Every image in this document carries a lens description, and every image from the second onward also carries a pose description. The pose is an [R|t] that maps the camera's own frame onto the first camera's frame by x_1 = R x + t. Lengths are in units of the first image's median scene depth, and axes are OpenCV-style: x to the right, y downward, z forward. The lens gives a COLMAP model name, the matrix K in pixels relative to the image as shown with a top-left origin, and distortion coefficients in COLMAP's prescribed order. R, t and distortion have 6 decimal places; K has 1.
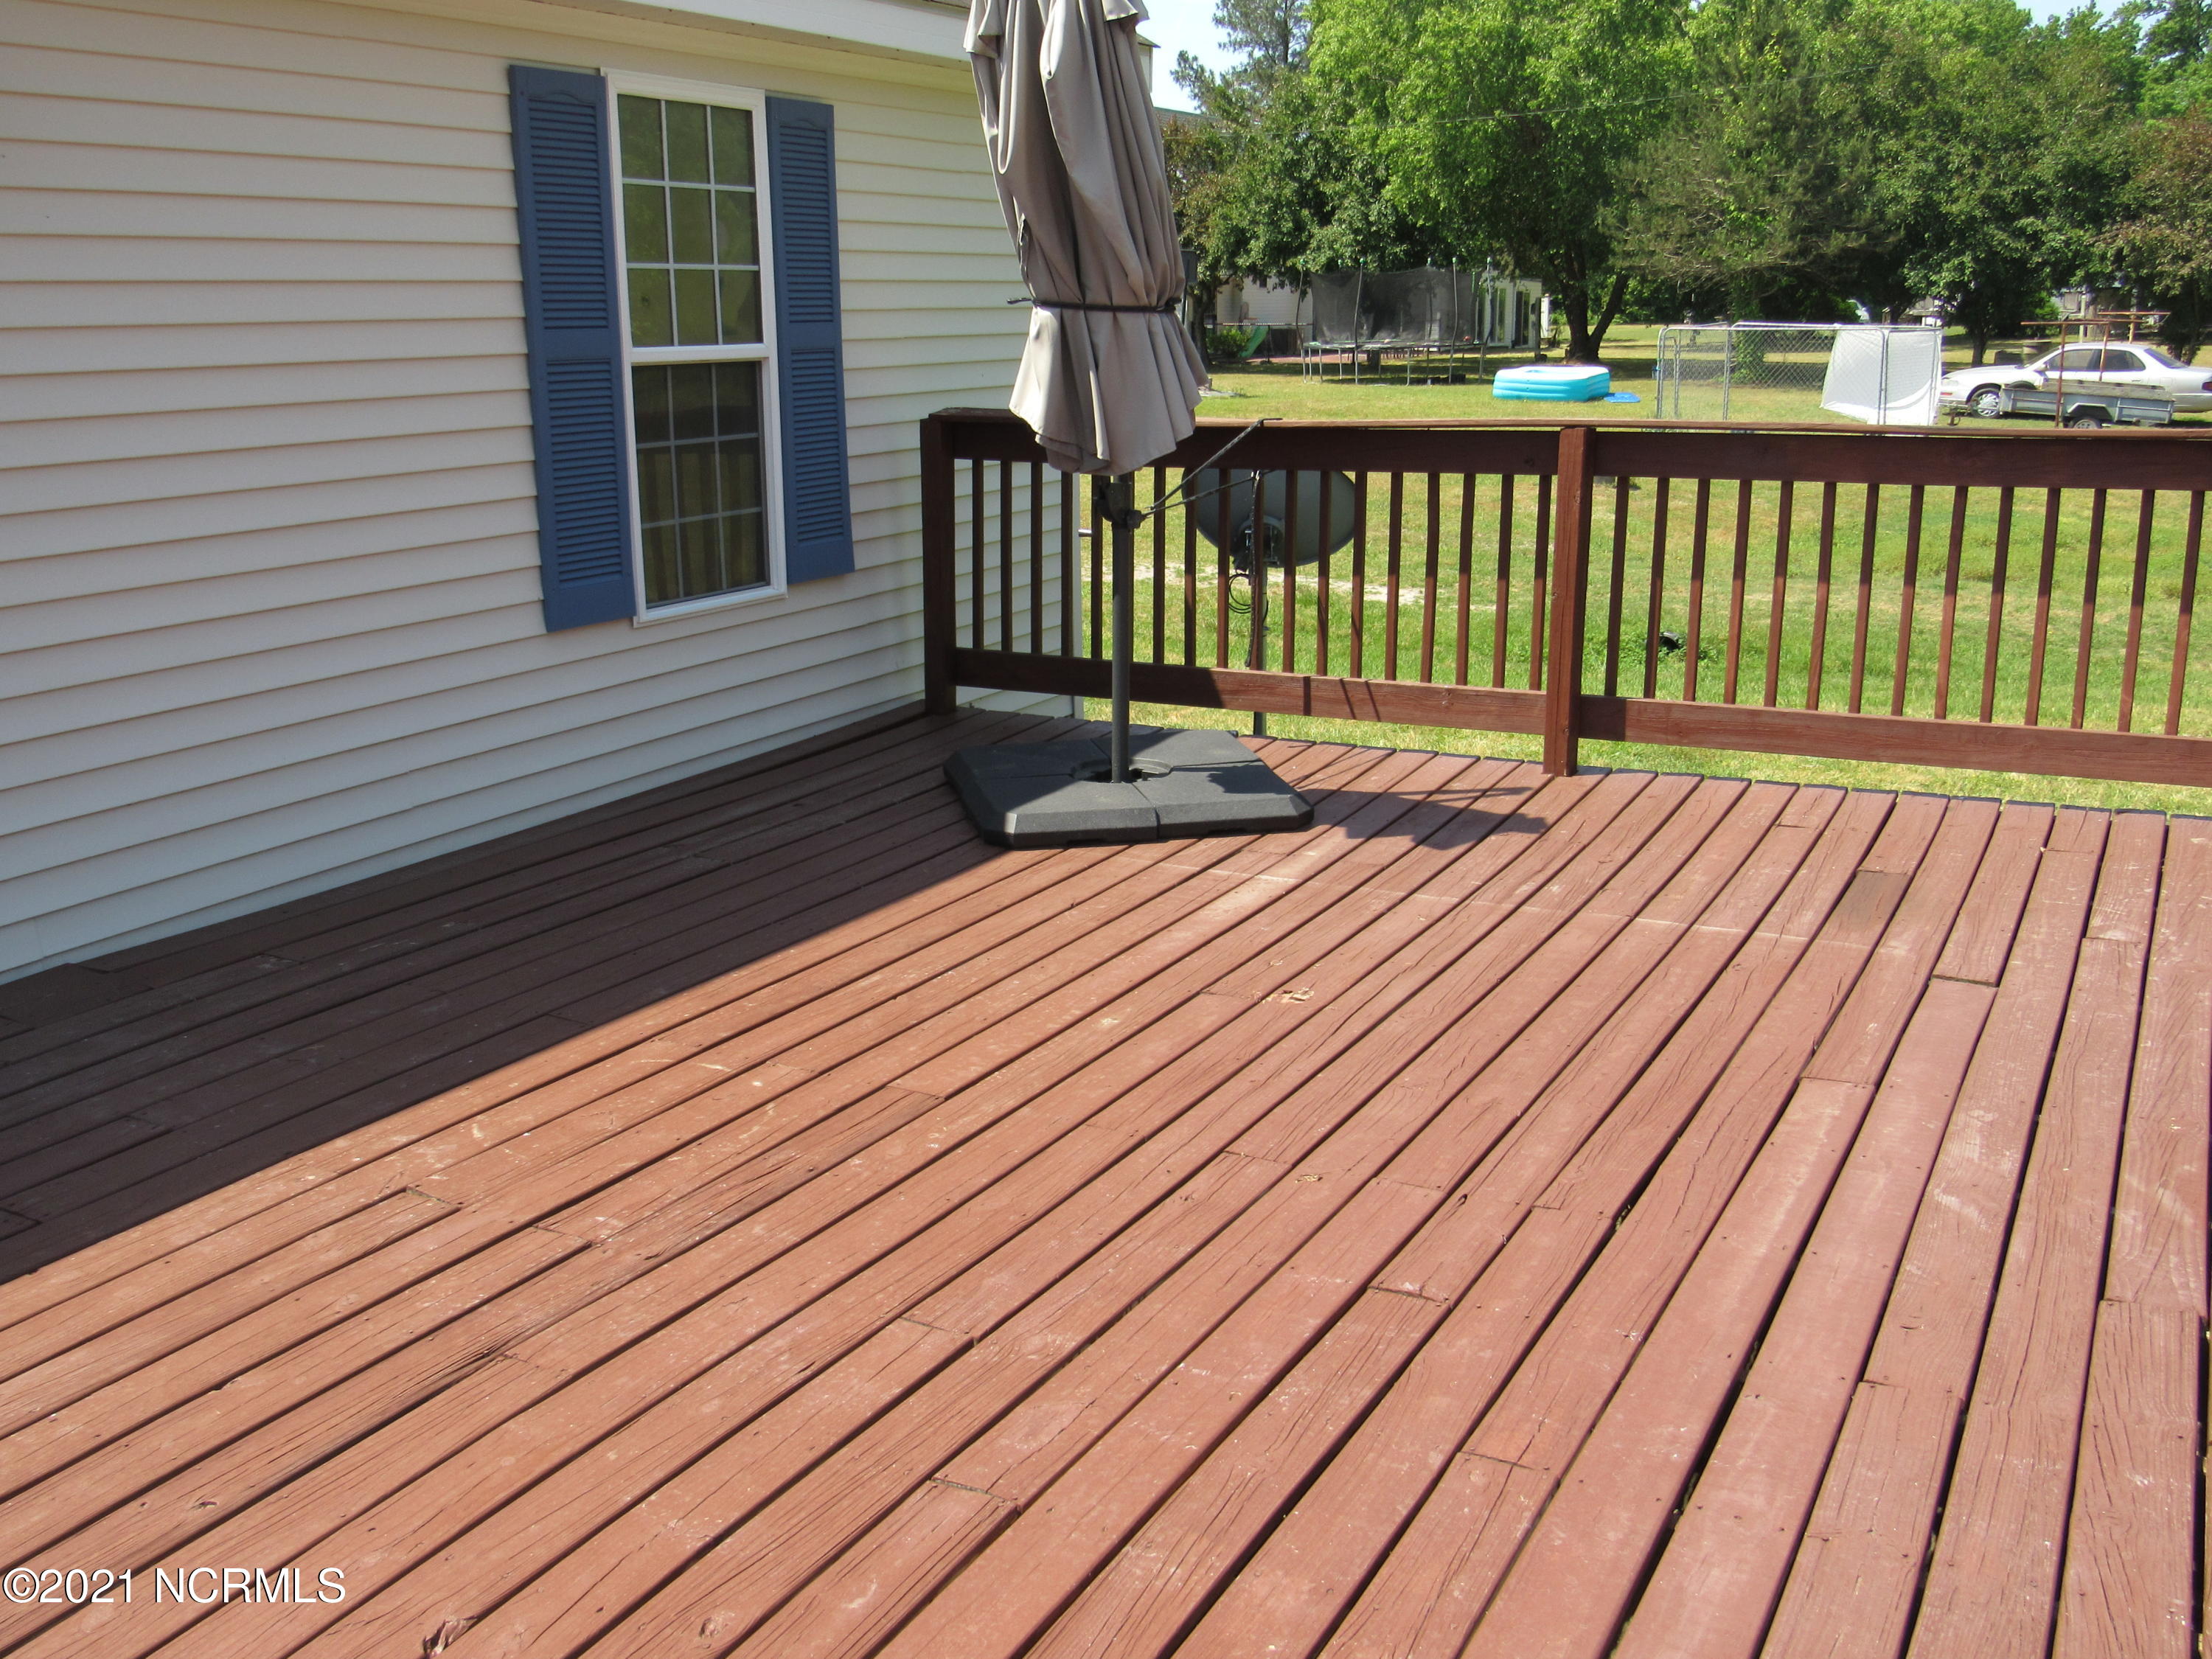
lens RADIAL K [[2094.5, 0, 1106.0], [0, 2094.5, 829.5], [0, 0, 1]] dist [-0.038523, 0.014381]
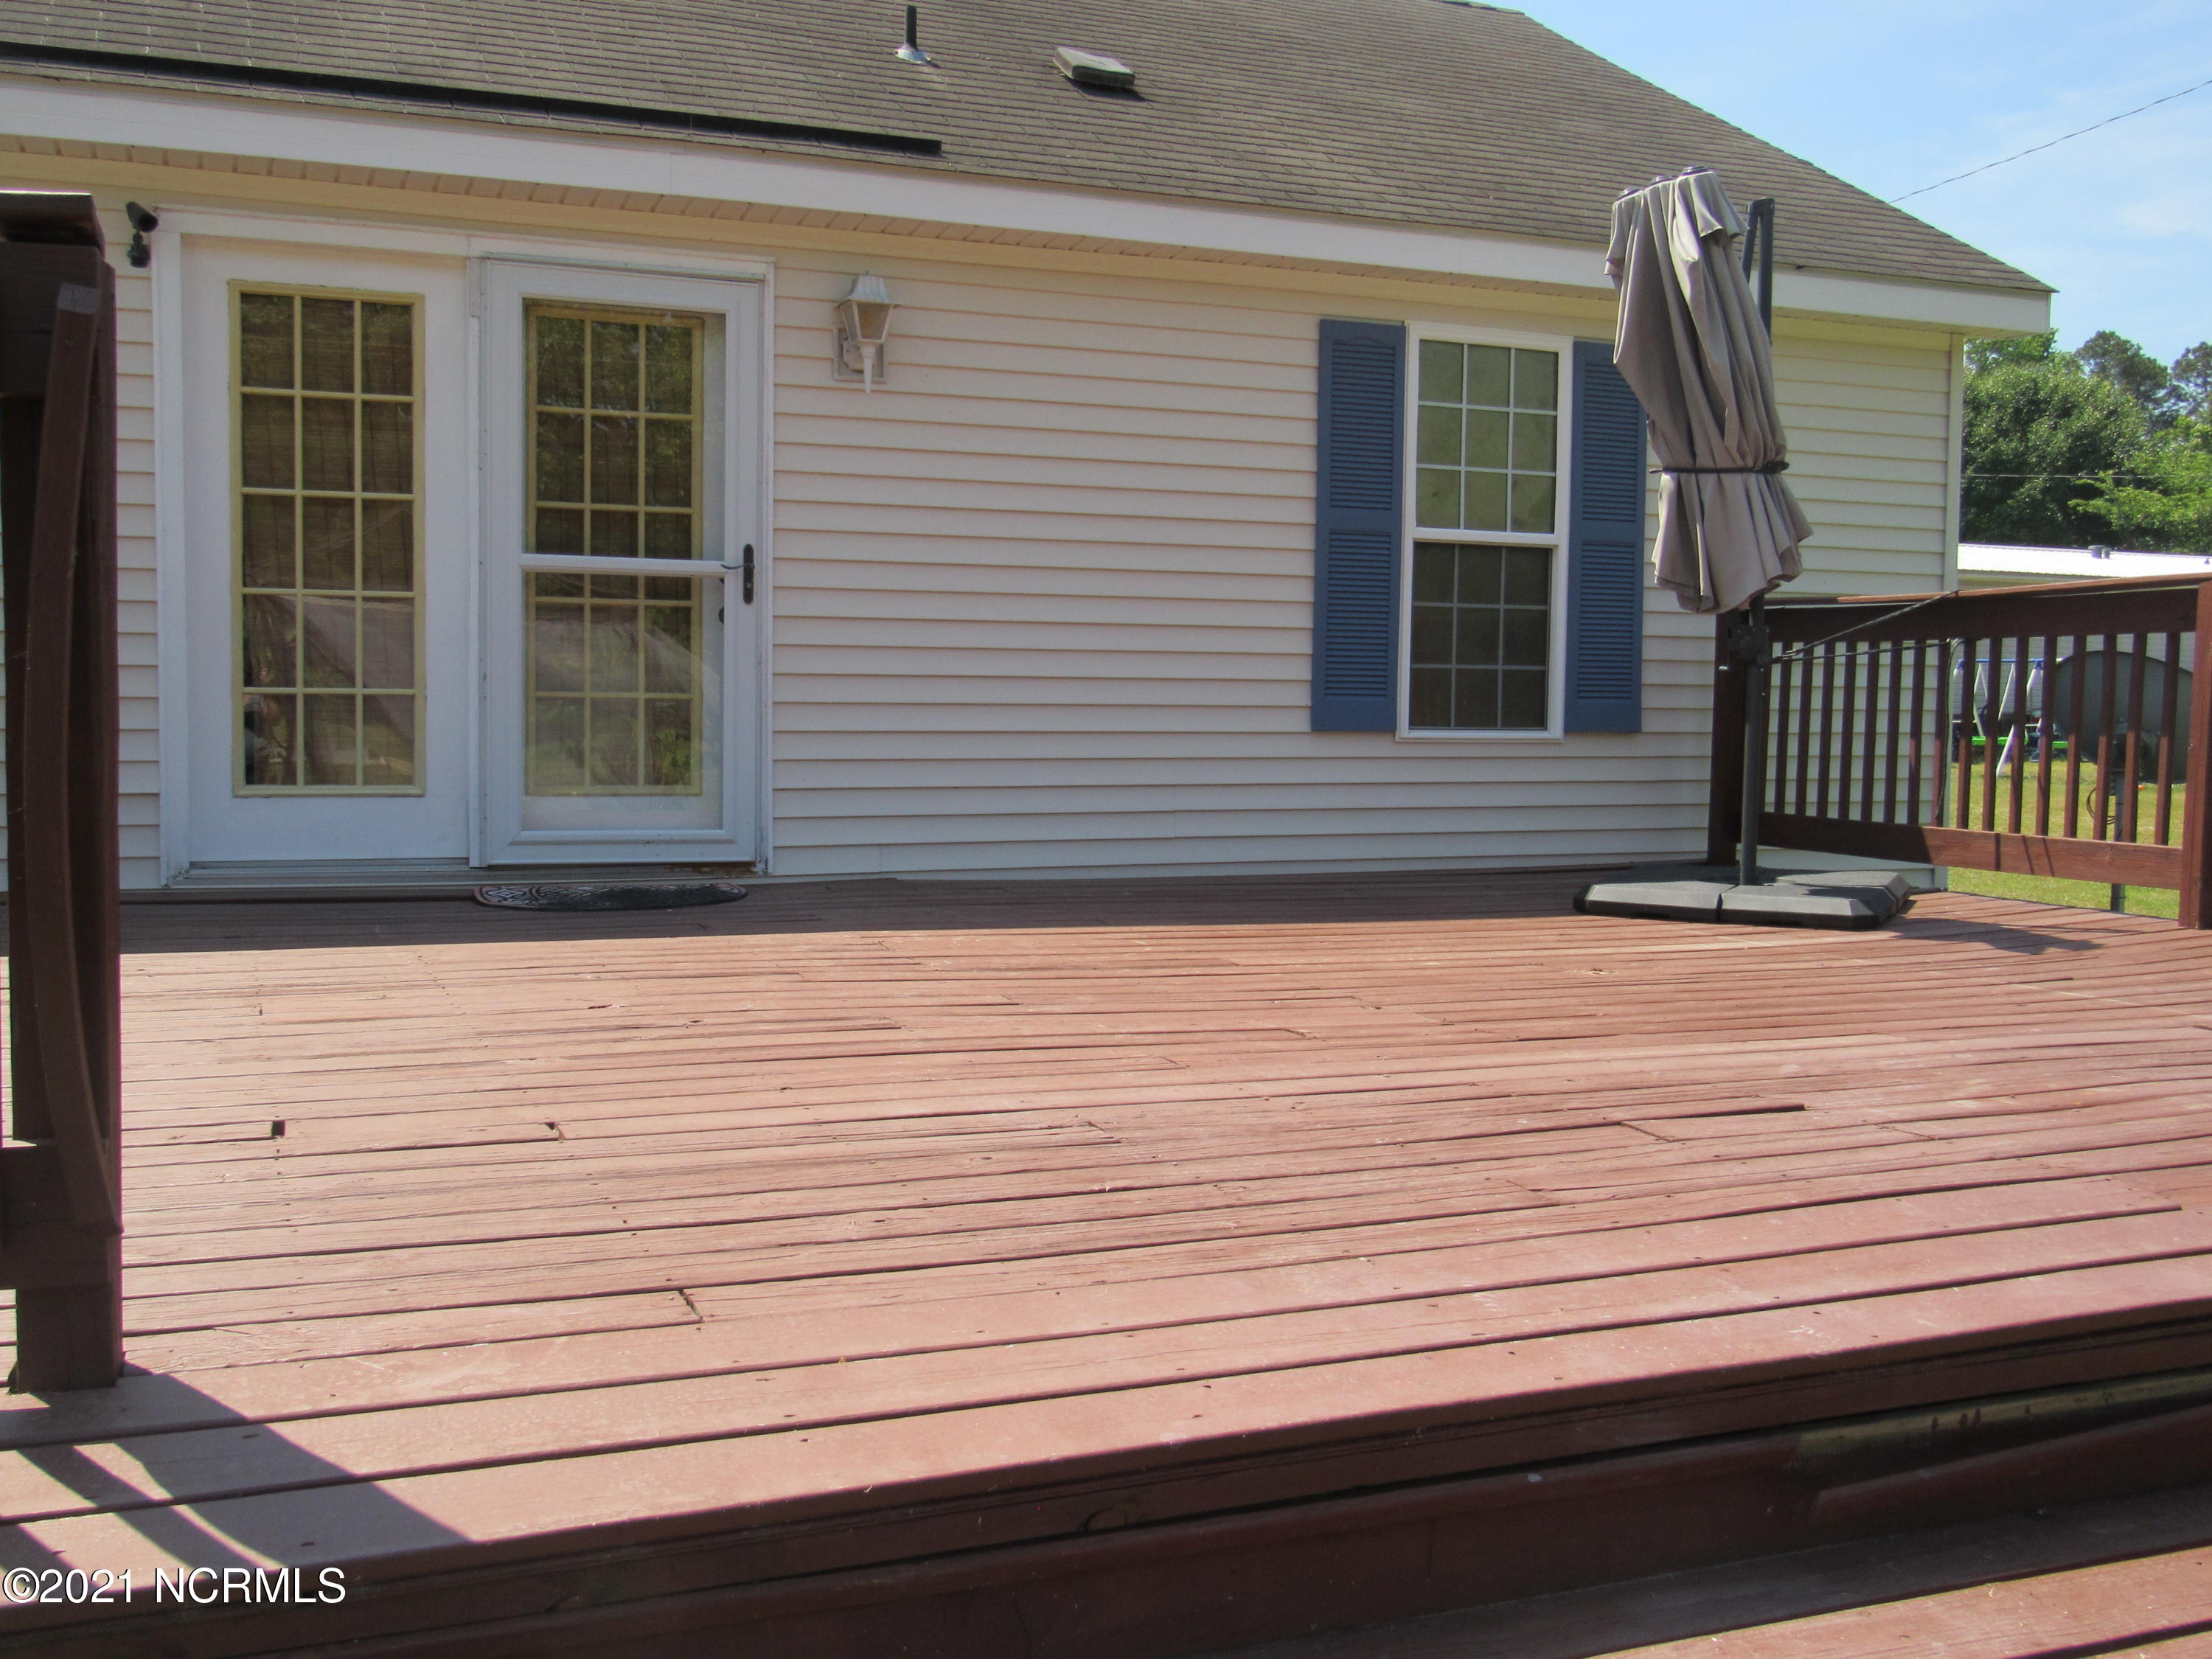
lens RADIAL K [[2094.5, 0, 1106.0], [0, 2094.5, 829.5], [0, 0, 1]] dist [-0.038523, 0.014381]
pose [[0.772987, 0.062678, -0.631318, 0.448747], [-0.174692, 0.977667, -0.116830, 0.137017], [0.609896, 0.200594, 0.766674, -0.079696]]
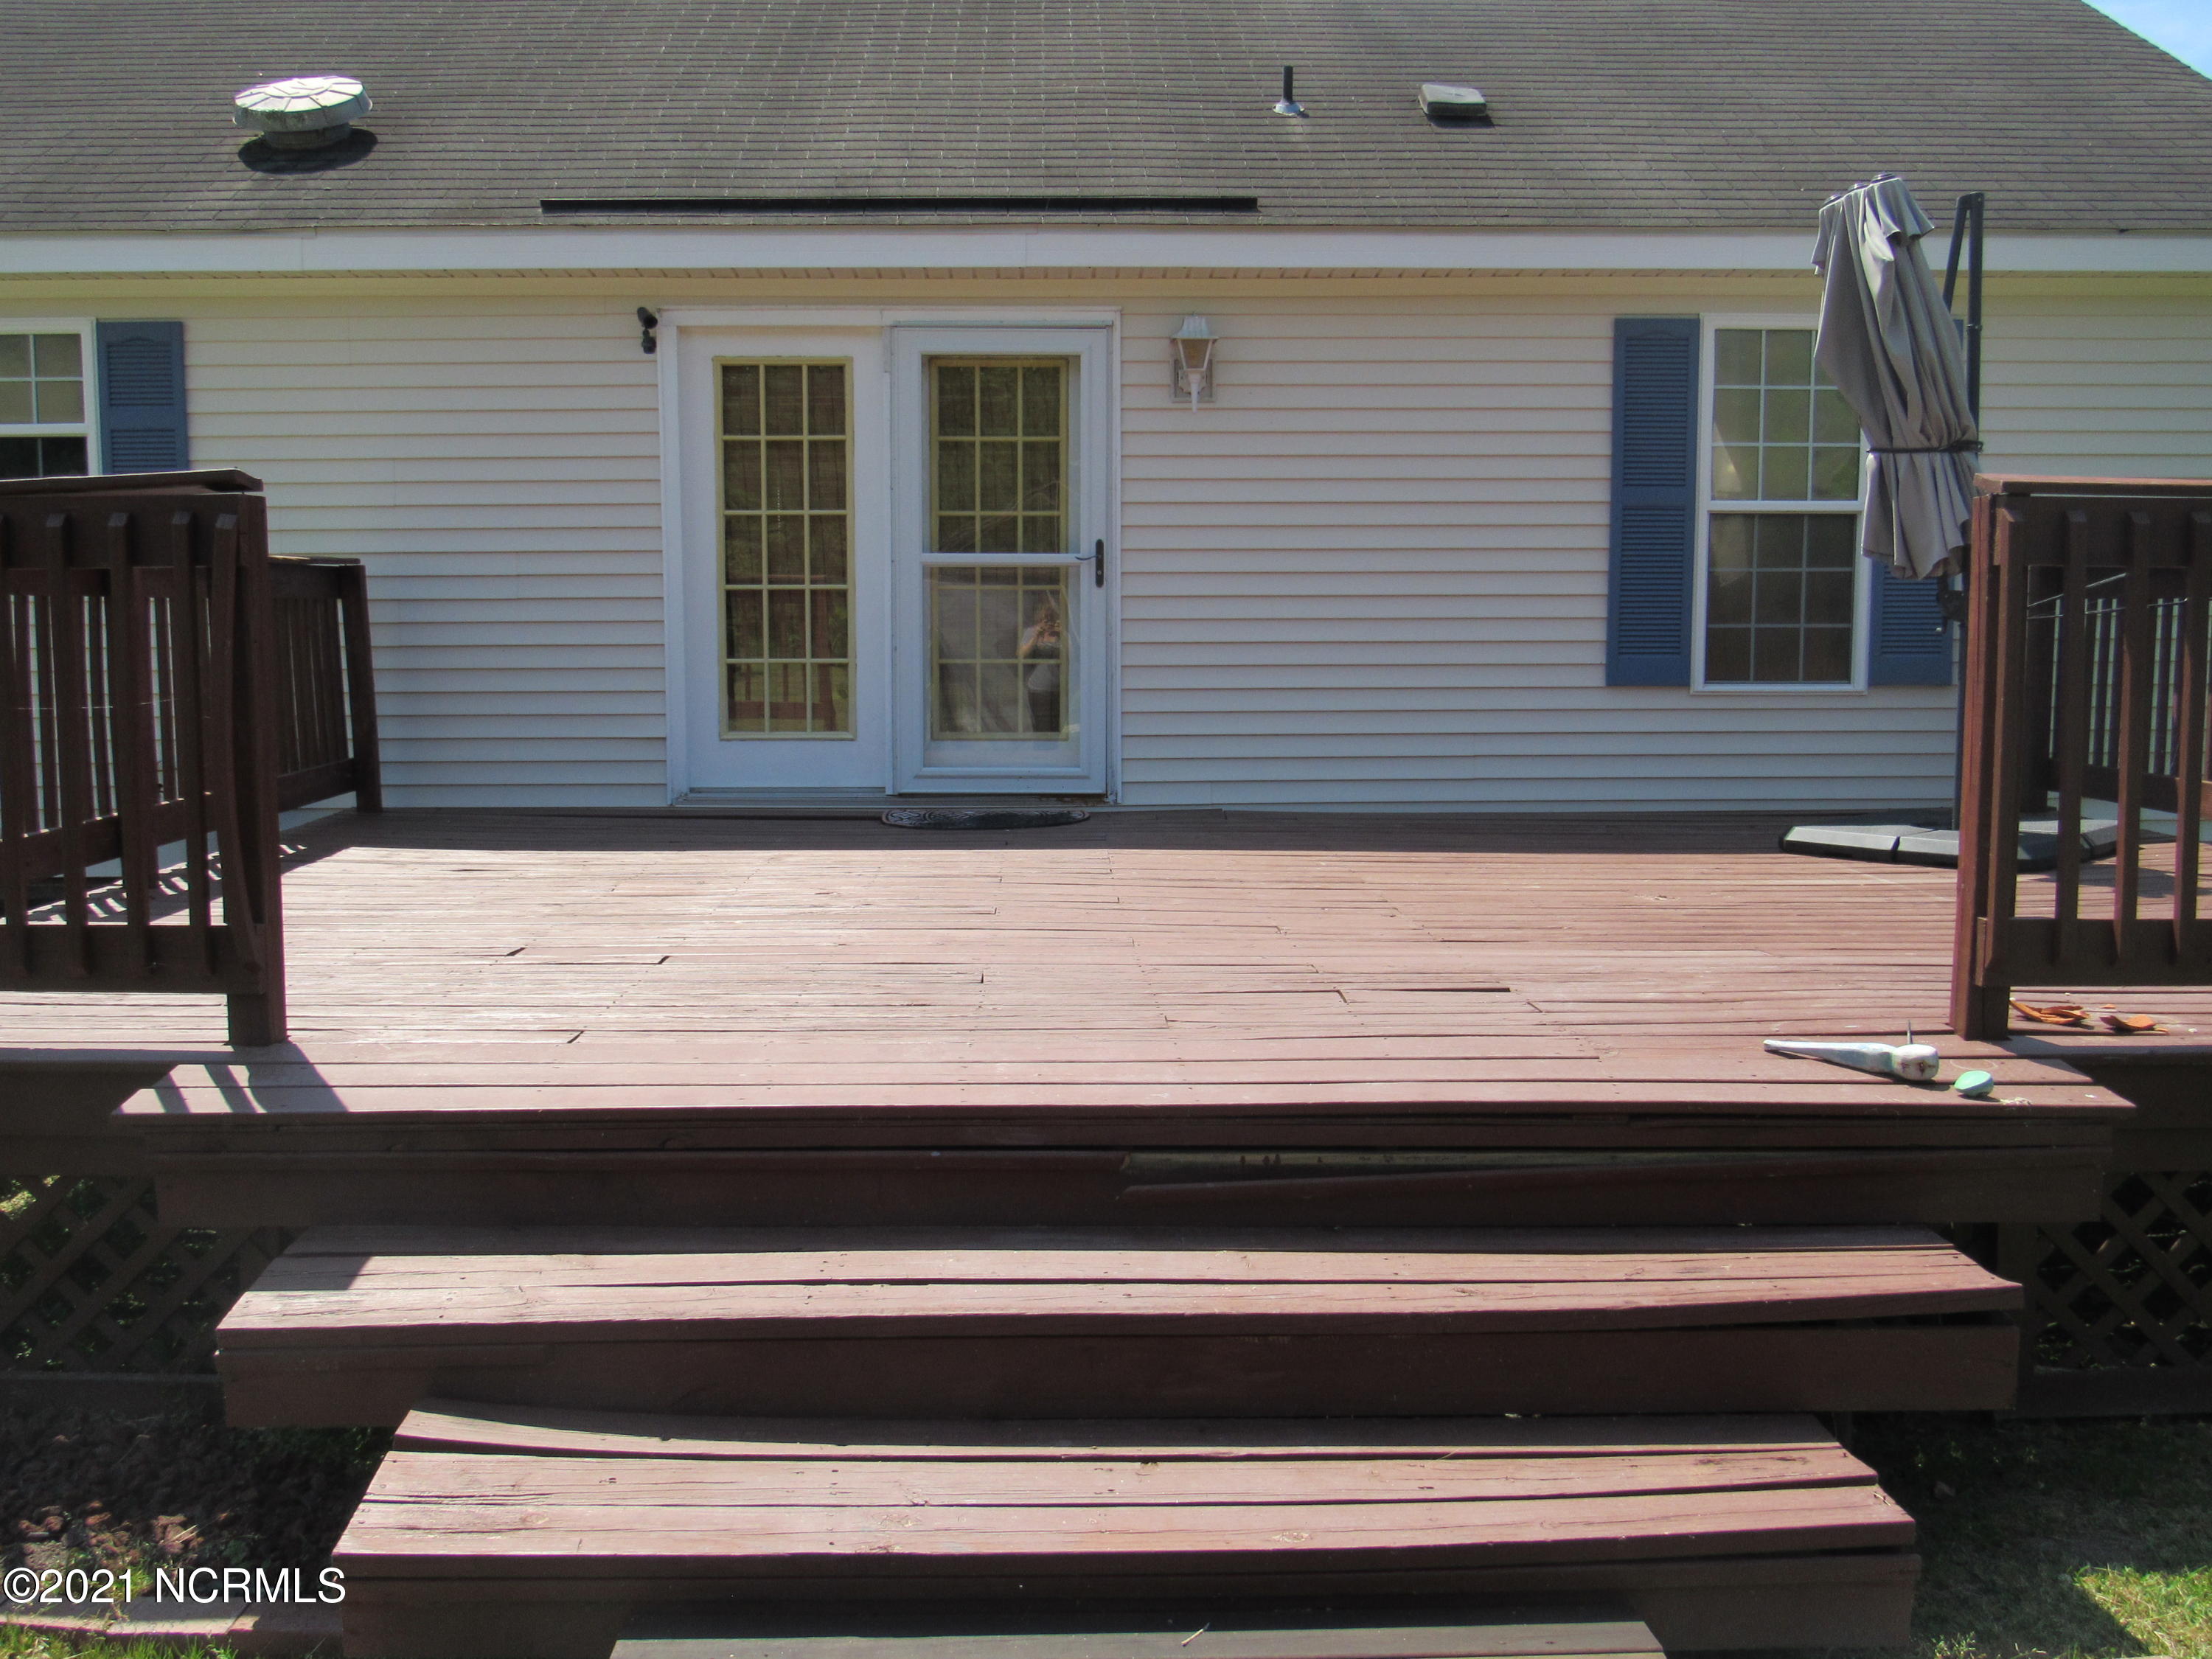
lens RADIAL K [[2094.5, 0, 1106.0], [0, 2094.5, 829.5], [0, 0, 1]] dist [-0.038523, 0.014381]
pose [[0.495263, 0.097266, -0.863281, 0.811205], [-0.214357, 0.976670, -0.012935, 0.097003], [0.841882, 0.191456, 0.504558, -0.033798]]
